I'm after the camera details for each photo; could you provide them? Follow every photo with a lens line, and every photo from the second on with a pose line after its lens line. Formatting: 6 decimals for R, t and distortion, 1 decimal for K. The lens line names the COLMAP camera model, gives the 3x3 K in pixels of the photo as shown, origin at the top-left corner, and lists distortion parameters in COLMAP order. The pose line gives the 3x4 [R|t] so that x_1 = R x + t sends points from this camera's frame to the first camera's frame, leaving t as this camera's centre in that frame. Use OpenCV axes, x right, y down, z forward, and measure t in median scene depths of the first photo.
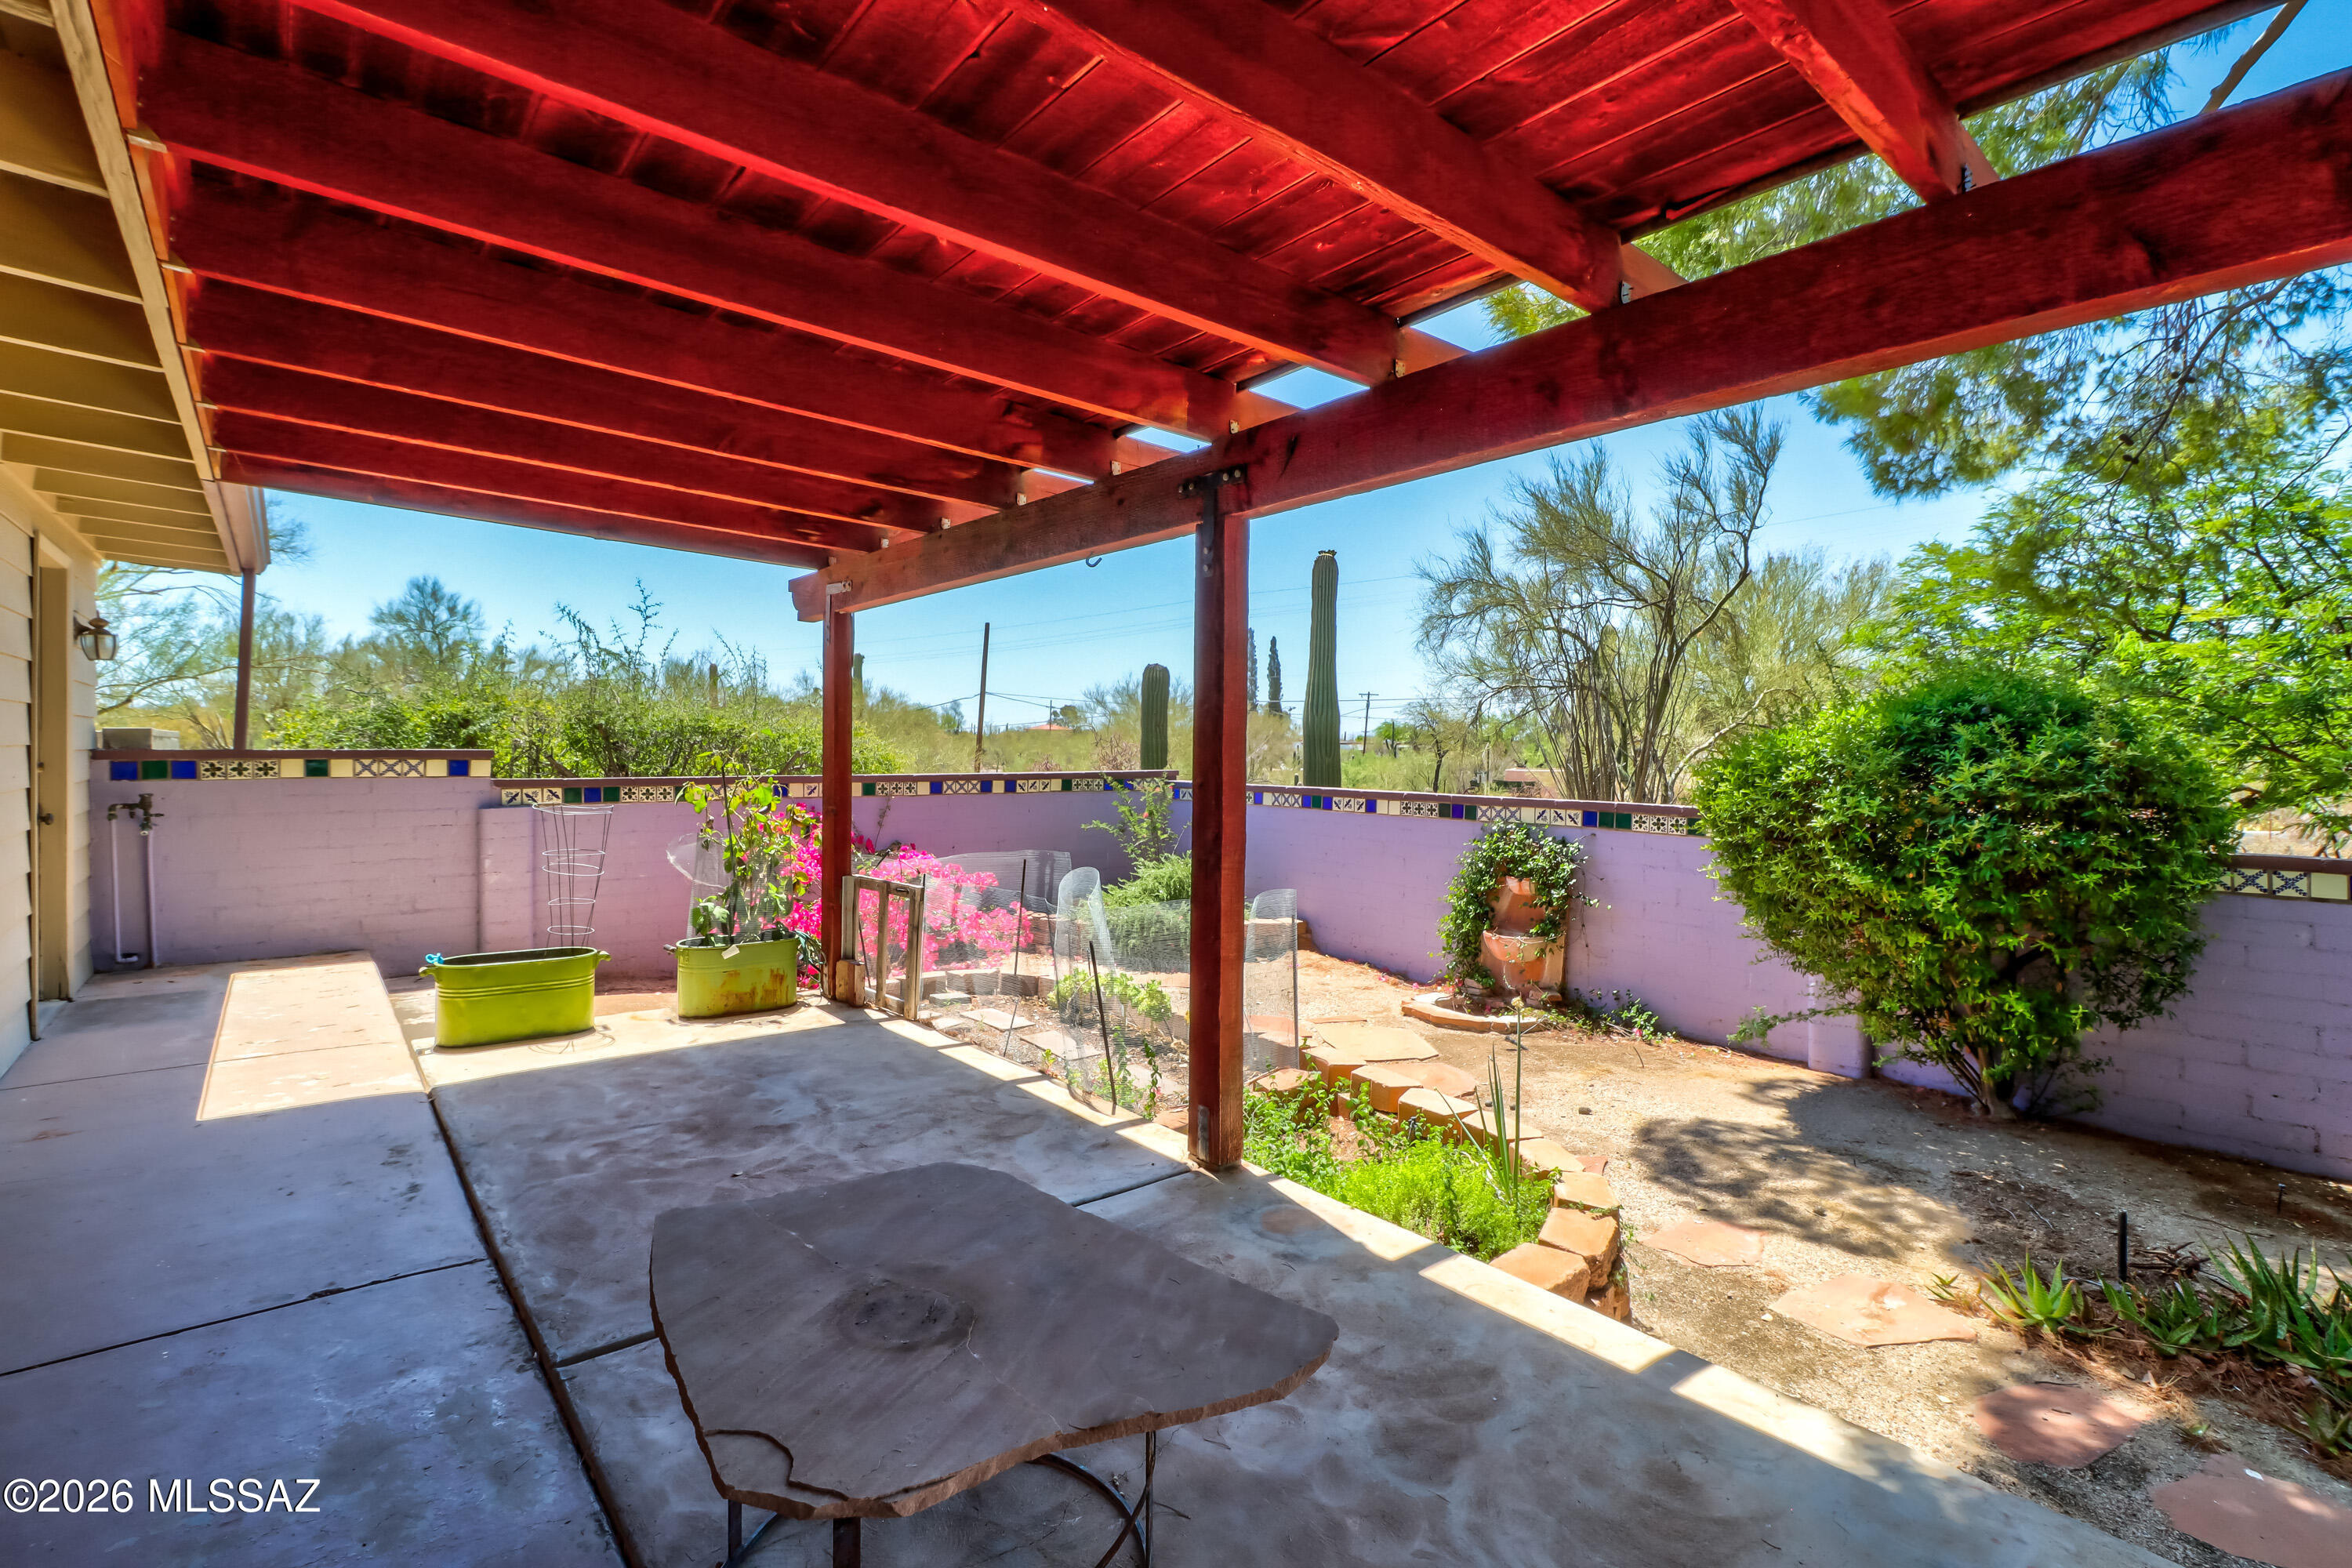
lens RADIAL K [[1084.8, 0, 1181.3], [0, 1084.8, 770.9], [0, 0, 1]] dist [-0.000500, -0.000699]
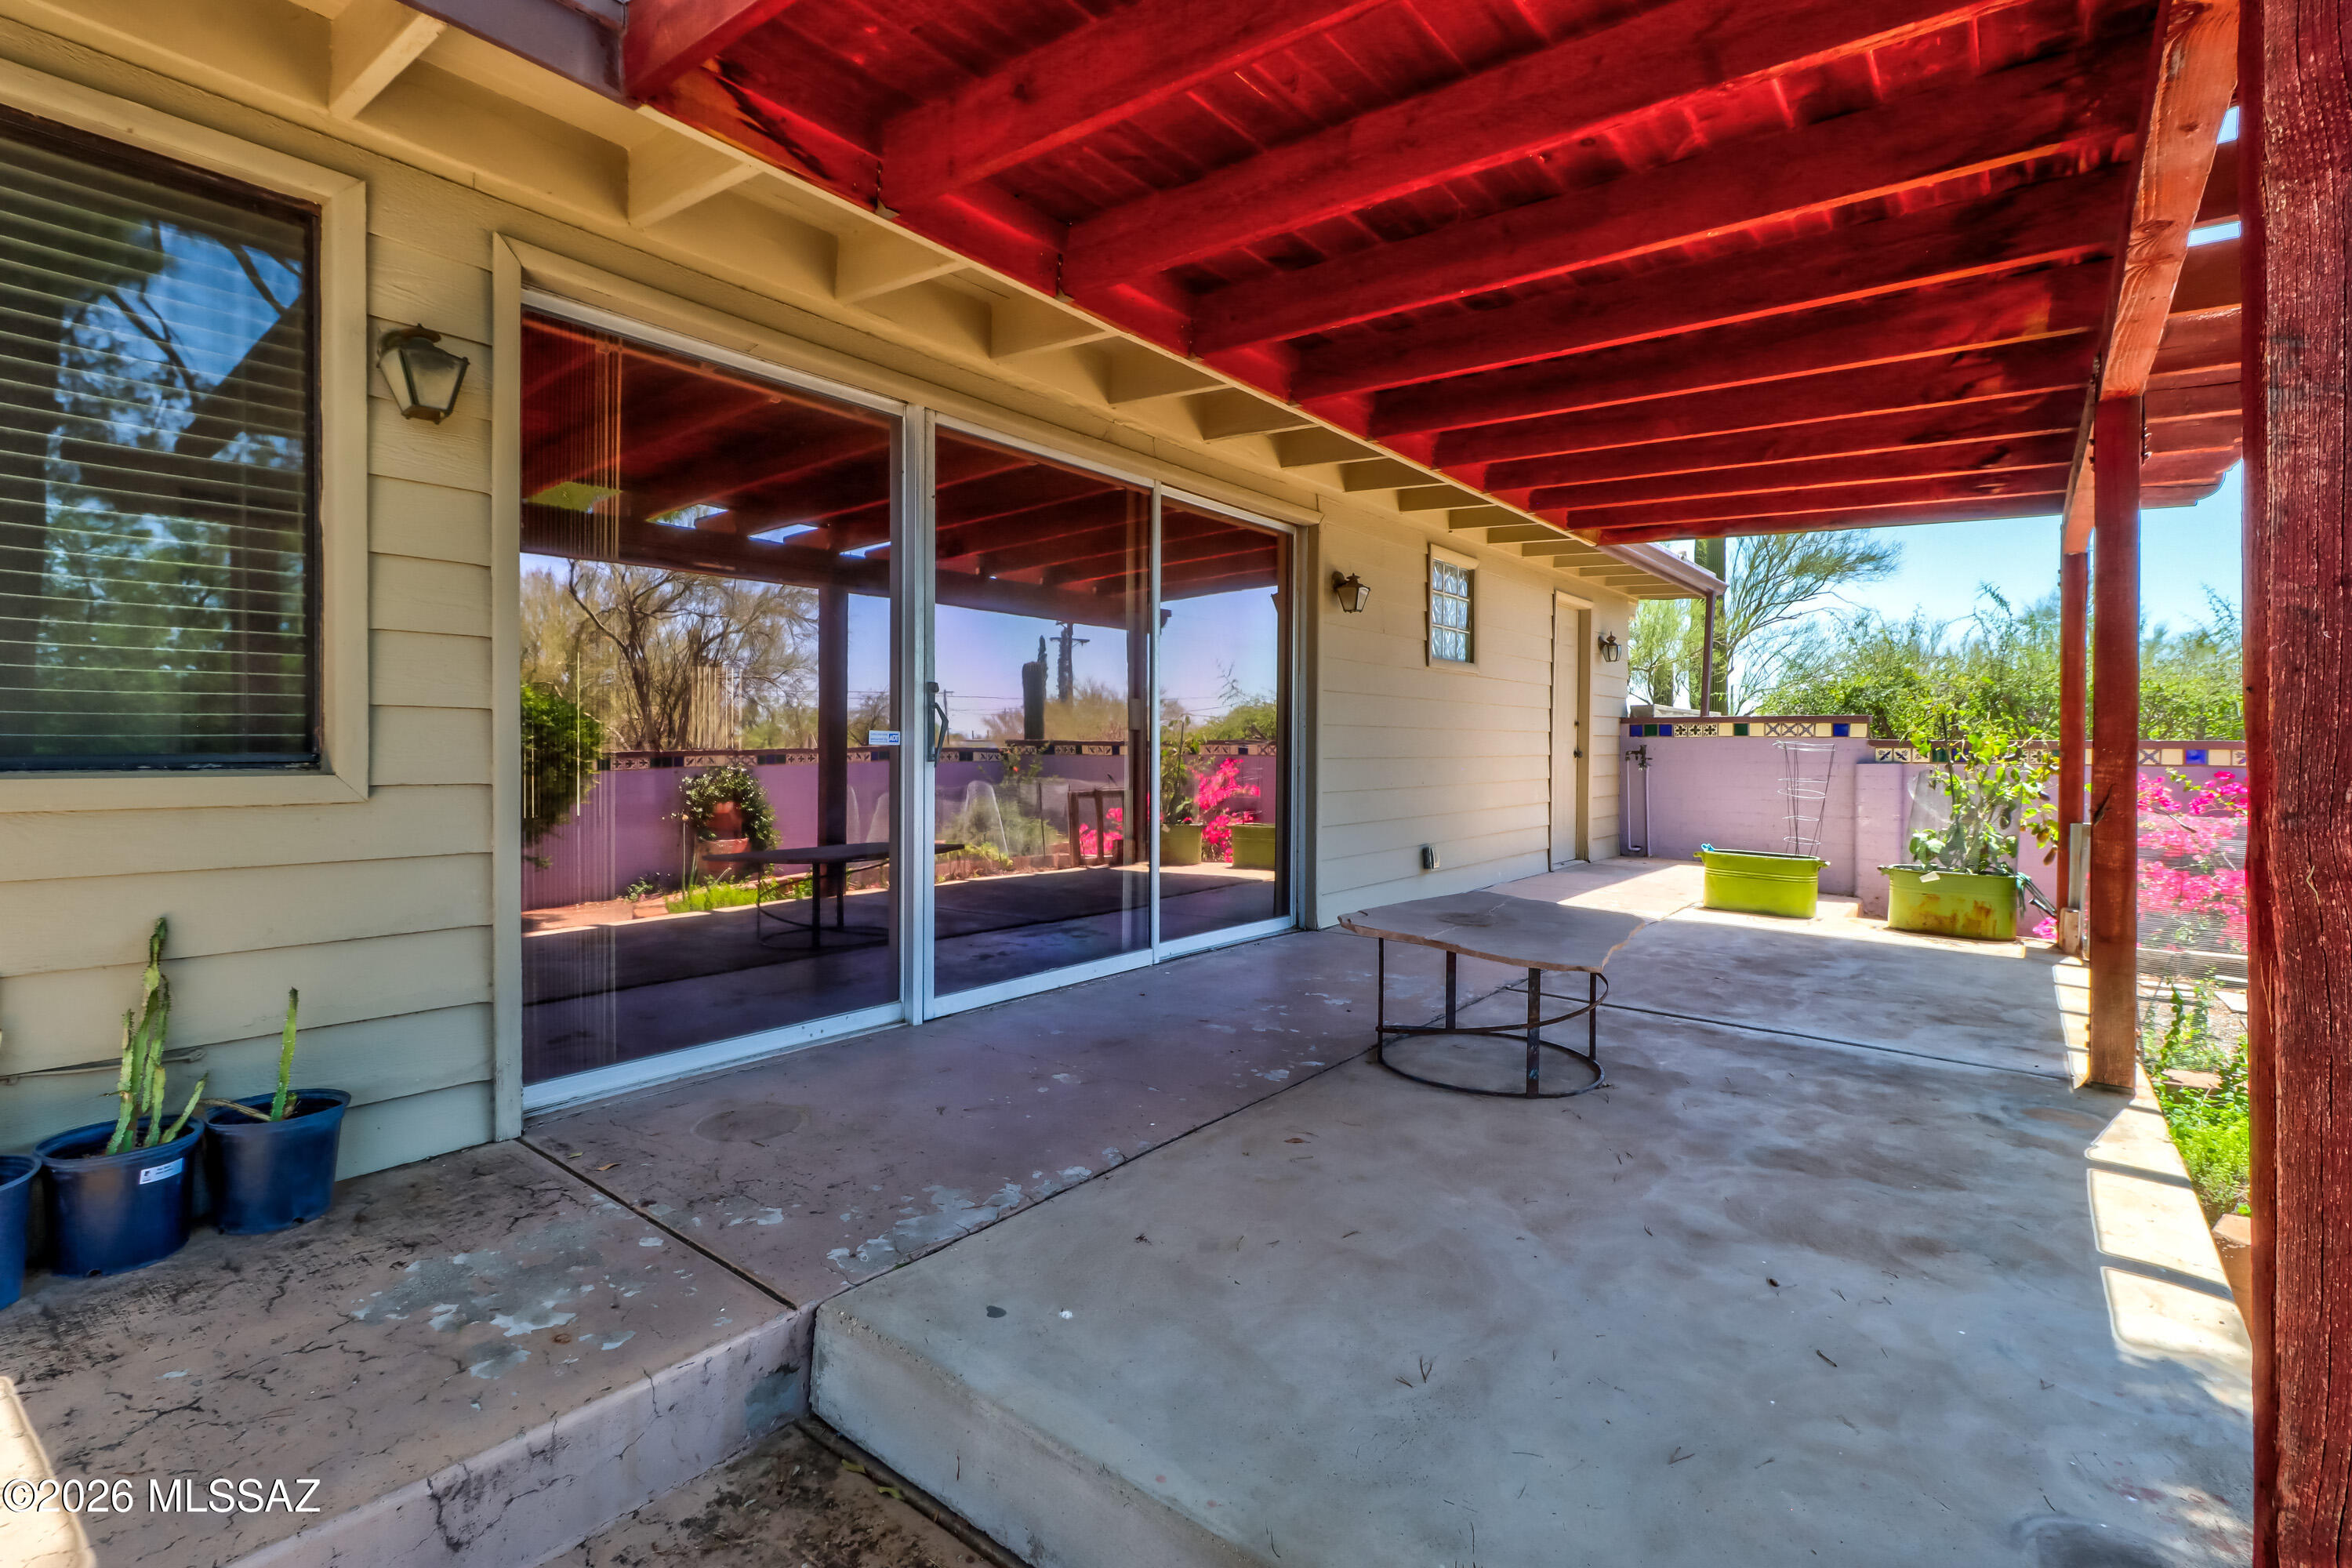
lens RADIAL K [[1109.0, 0, 1195.8], [0, 1109.0, 754.0], [0, 0, 1]] dist [-0.002574, -0.000372]
pose [[0.228312, 0.003081, -0.973583, 0.454056], [-0.025593, 0.999668, -0.002838, 0.054004], [0.973252, 0.025564, 0.228315, -0.003311]]
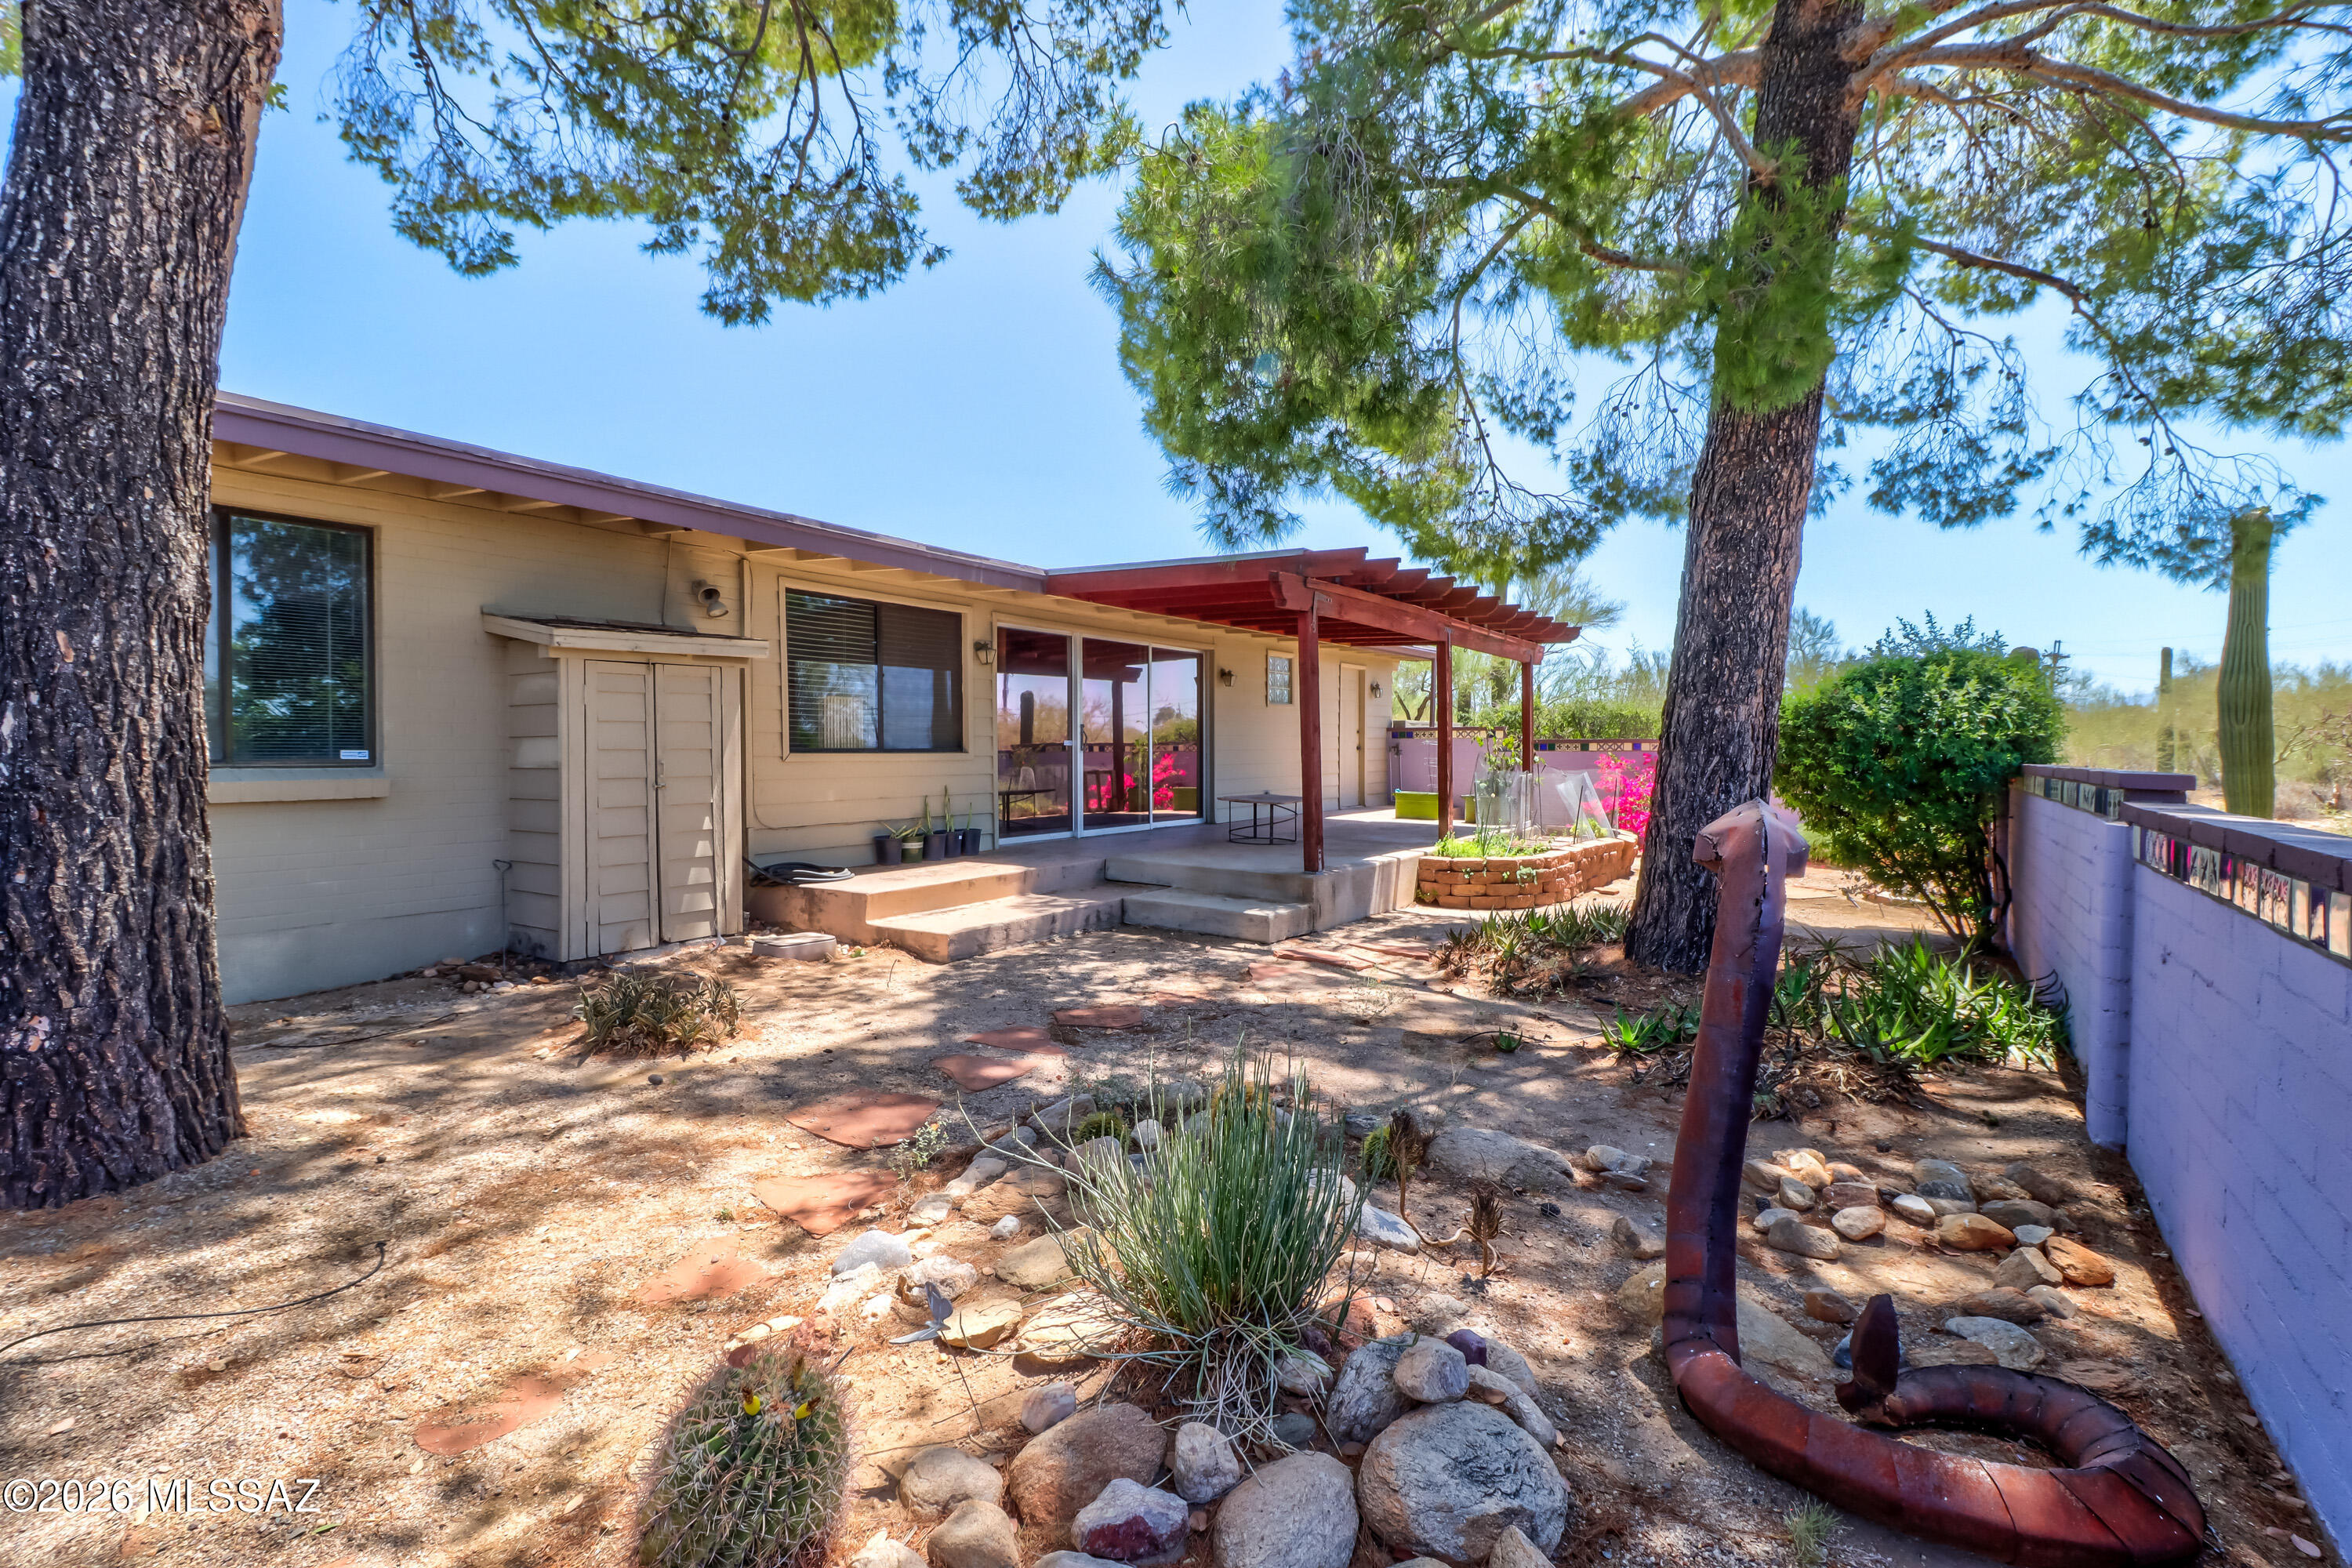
lens RADIAL K [[1109.0, 0, 1195.8], [0, 1109.0, 754.0], [0, 0, 1]] dist [-0.002574, -0.000372]
pose [[0.306713, -0.003594, -0.951795, 1.599200], [-0.015733, 0.999837, -0.008846, 0.080890], [0.951672, 0.017688, 0.306607, -0.383424]]
